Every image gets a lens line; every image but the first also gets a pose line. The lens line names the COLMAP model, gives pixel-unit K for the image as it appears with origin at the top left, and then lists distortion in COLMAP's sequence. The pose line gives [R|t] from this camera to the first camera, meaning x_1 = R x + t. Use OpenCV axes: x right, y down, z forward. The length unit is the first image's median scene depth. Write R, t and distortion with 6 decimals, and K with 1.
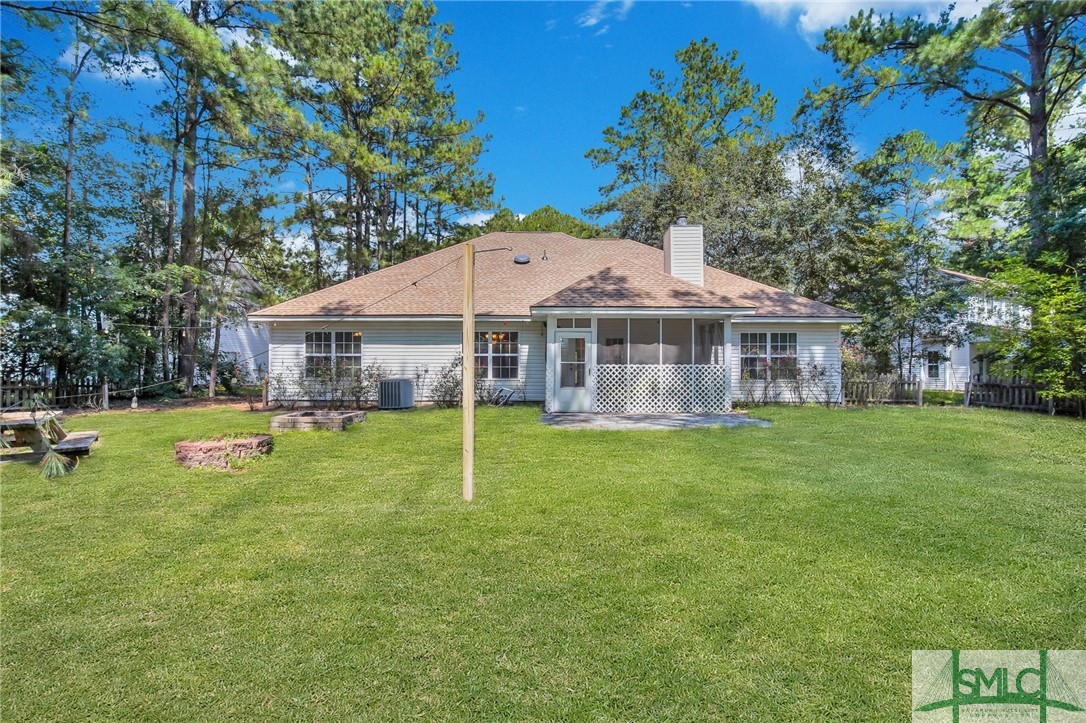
lens RADIAL K [[480.7, 0, 543.0], [0, 480.7, 361.5], [0, 0, 1]] dist [-0.000639, -0.000041]
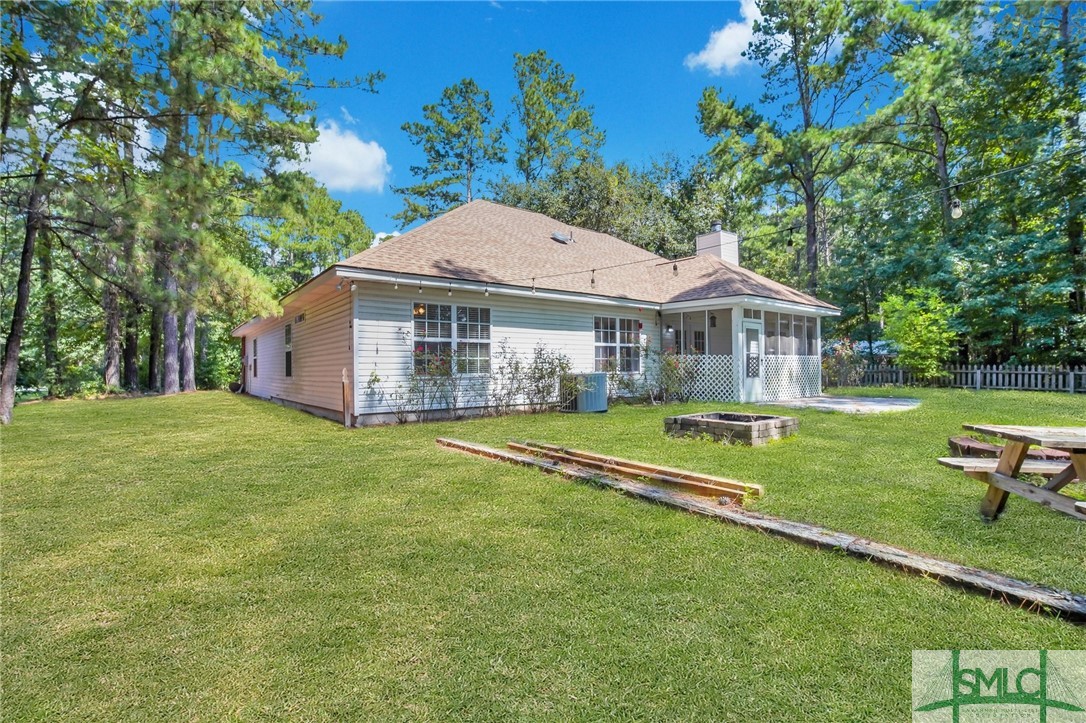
lens RADIAL K [[495.5, 0, 543.0], [0, 495.5, 361.5], [0, 0, 1]] dist [-0.000916, -0.000141]
pose [[0.790018, -0.001492, 0.613082, -0.826470], [-0.000416, 0.999996, 0.002971, 0.015234], [-0.613083, -0.002602, 0.790014, 0.405055]]
